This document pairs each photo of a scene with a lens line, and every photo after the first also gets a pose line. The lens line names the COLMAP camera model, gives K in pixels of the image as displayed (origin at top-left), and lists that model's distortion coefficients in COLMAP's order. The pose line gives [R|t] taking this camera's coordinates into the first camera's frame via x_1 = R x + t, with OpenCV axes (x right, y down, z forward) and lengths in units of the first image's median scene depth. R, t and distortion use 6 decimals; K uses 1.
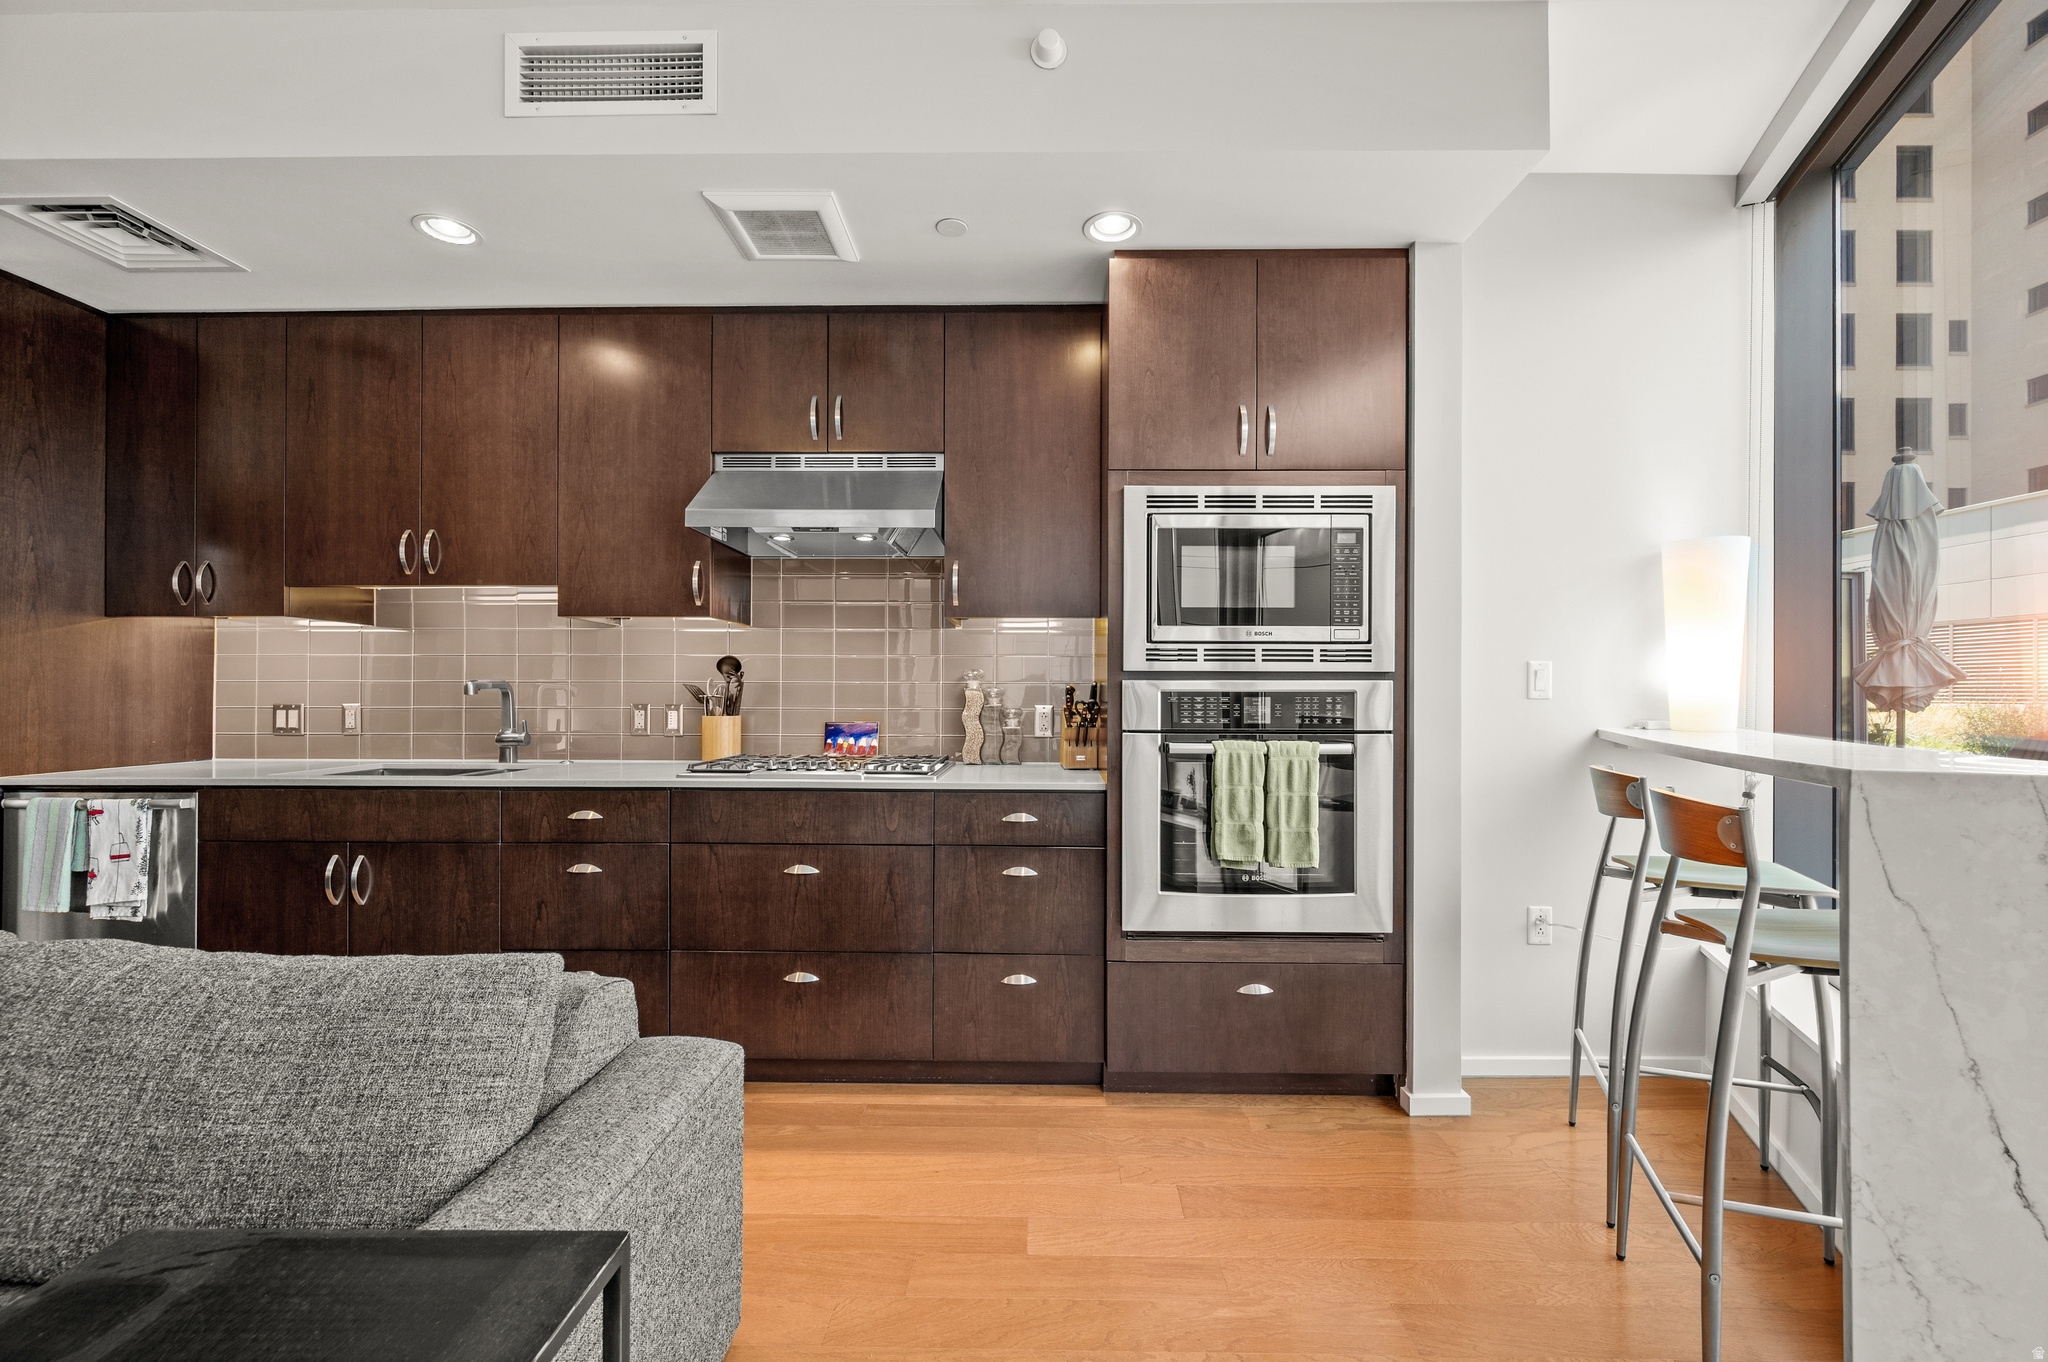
lens RADIAL K [[829.8, 0, 1041.5], [0, 829.8, 686.8], [0, 0, 1]] dist [-0.004550, -0.000044]
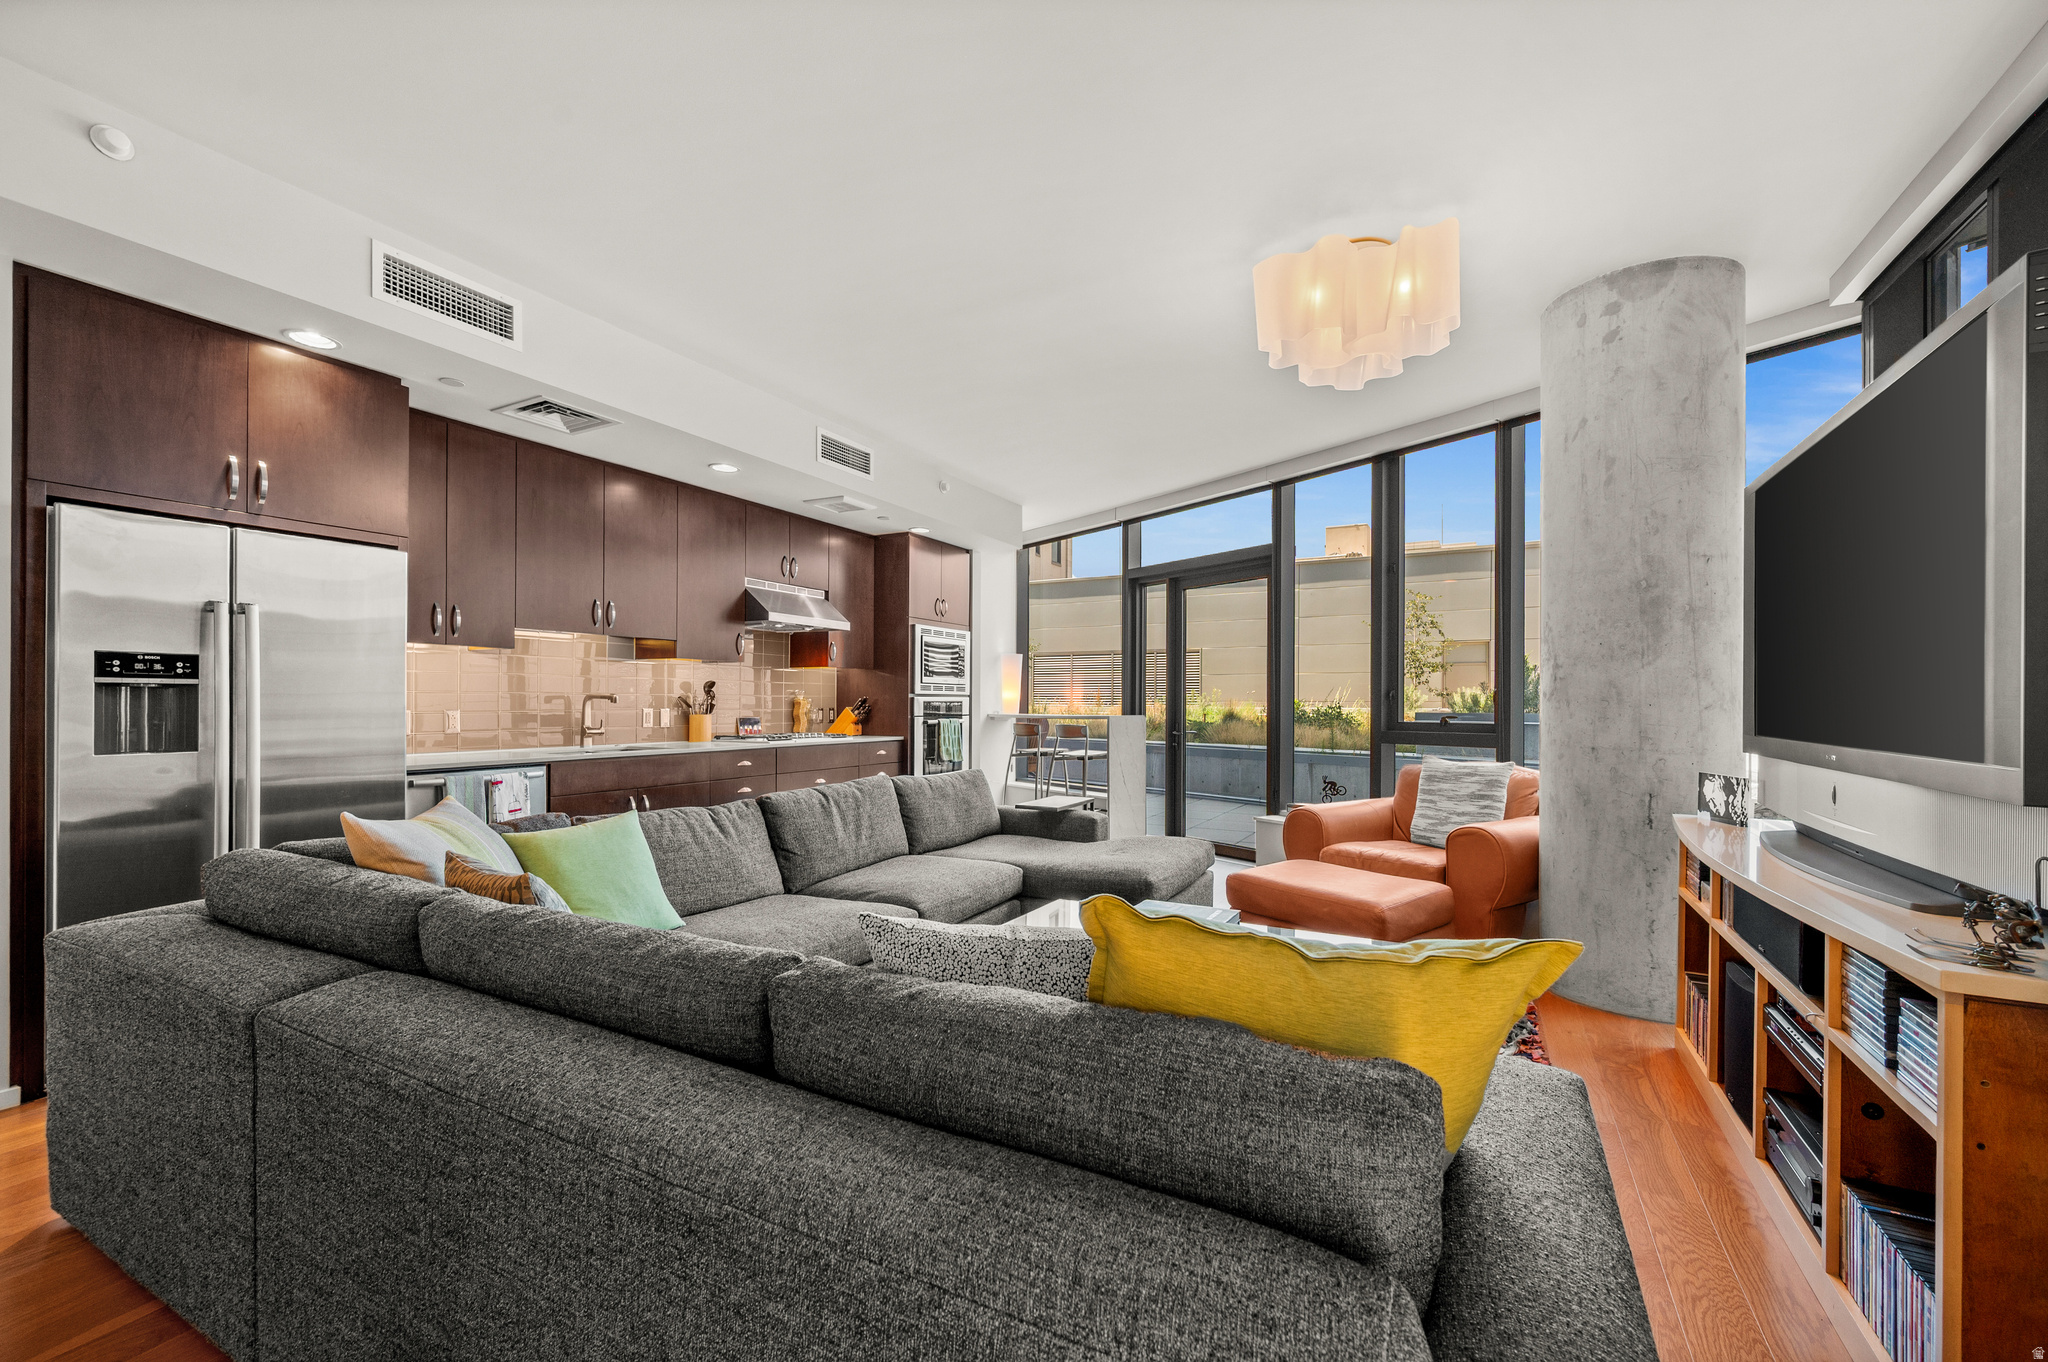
lens RADIAL K [[829.8, 0, 1028.3], [0, 829.8, 700.0], [0, 0, 1]] dist [-0.004550, -0.000044]
pose [[0.461907, 0.001500, 0.886927, -2.022348], [-0.006960, 0.999974, 0.001933, -0.006121], [-0.886901, -0.007066, 0.461905, -0.530909]]
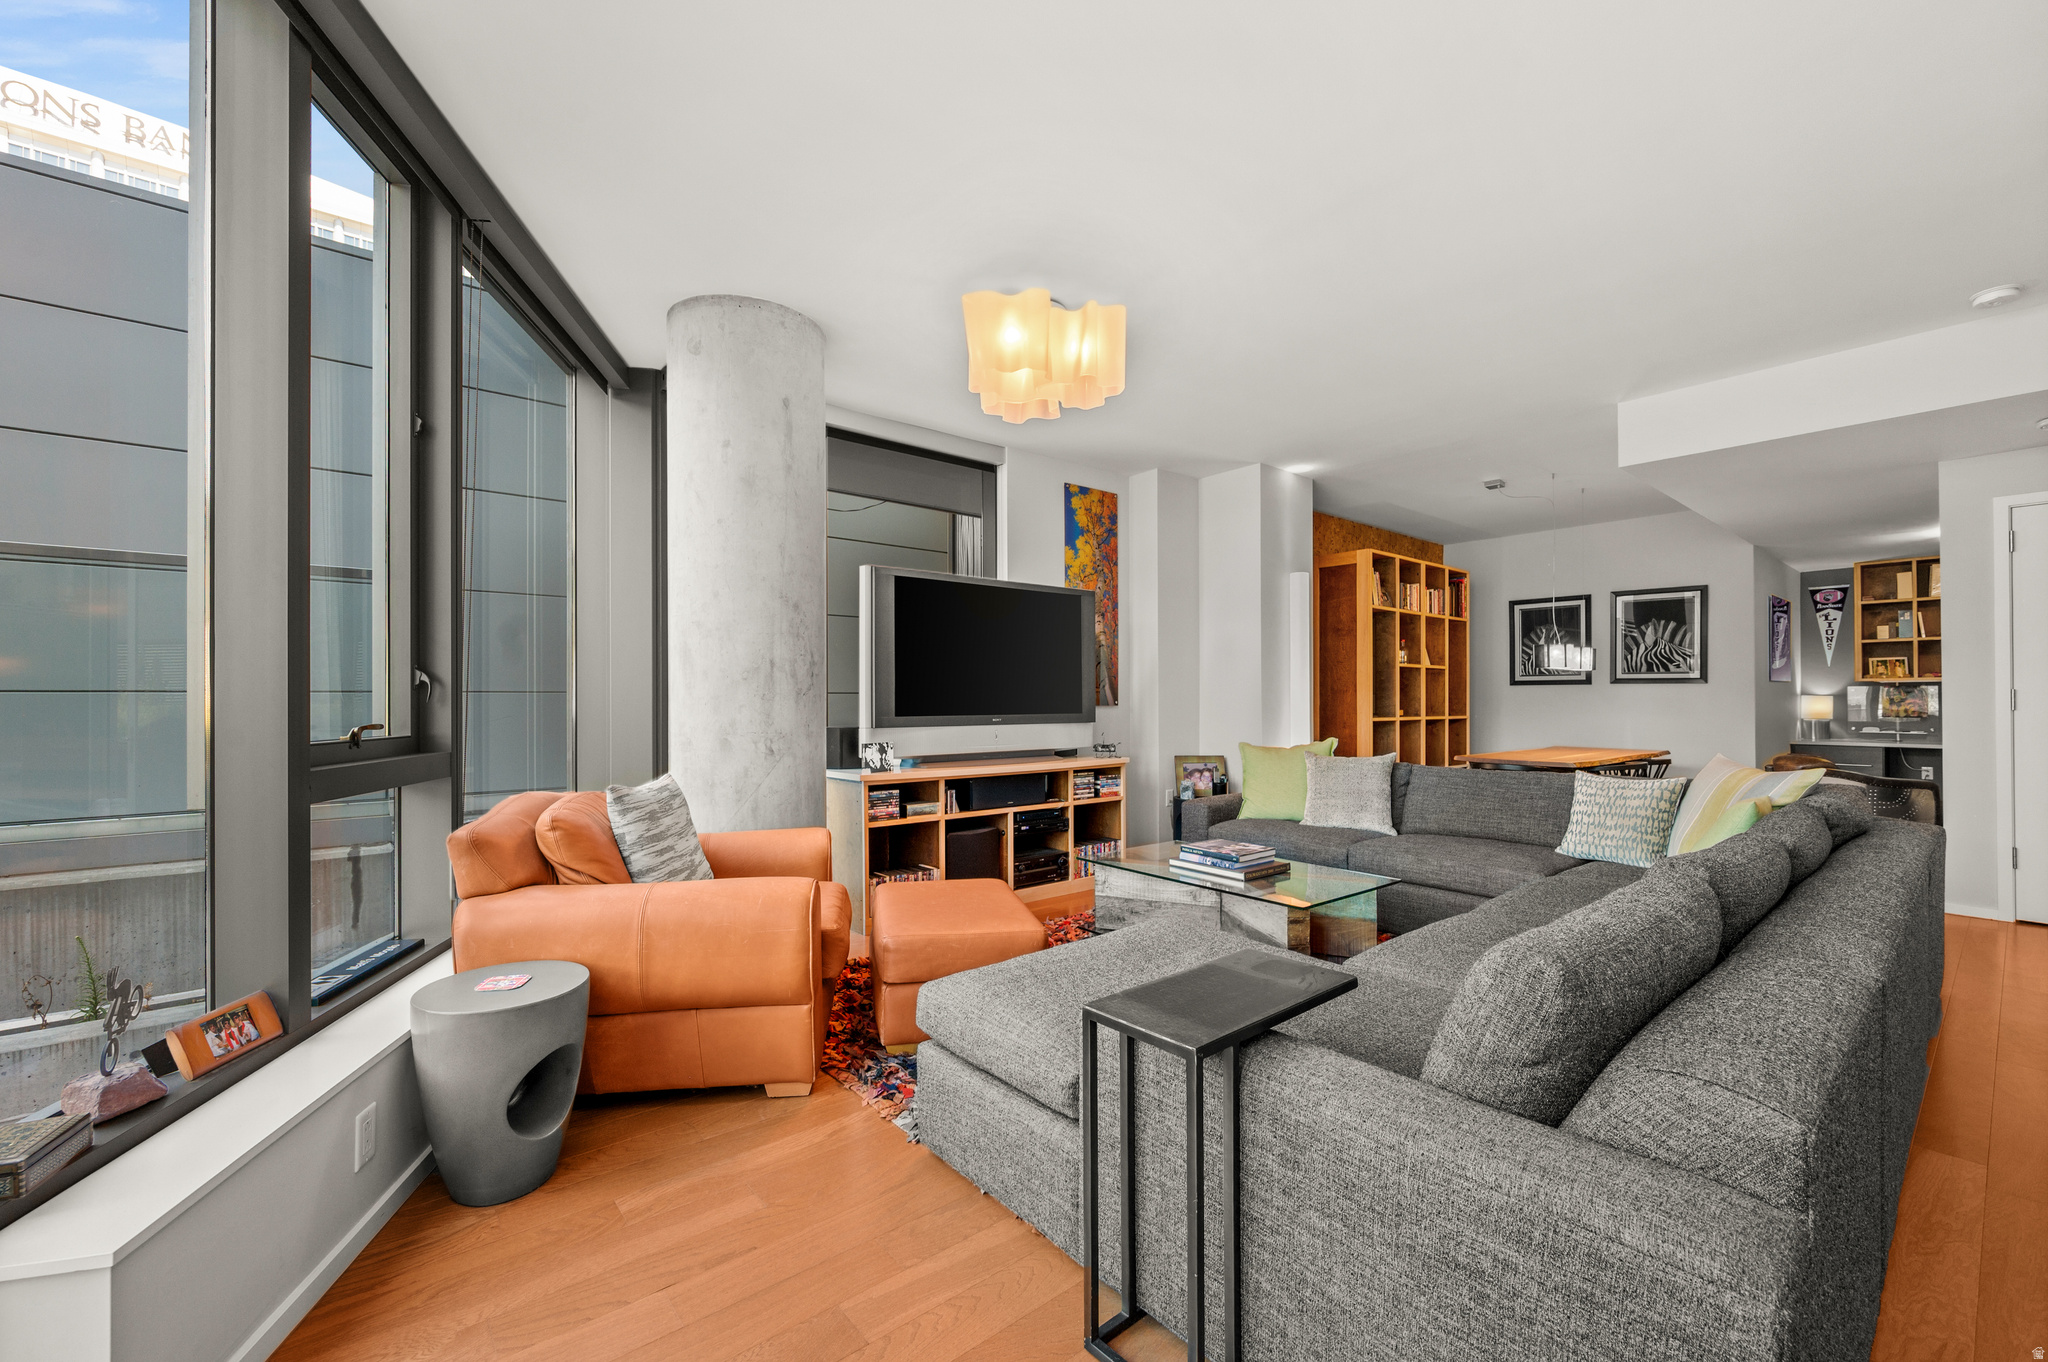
lens RADIAL K [[829.8, 0, 1019.9], [0, 829.8, 690.0], [0, 0, 1]] dist [-0.004550, -0.000044]
pose [[-0.764948, -0.008235, -0.644039, 0.254850], [0.004213, 0.999833, -0.017789, 0.010019], [0.644078, -0.016321, -0.764785, 0.685316]]
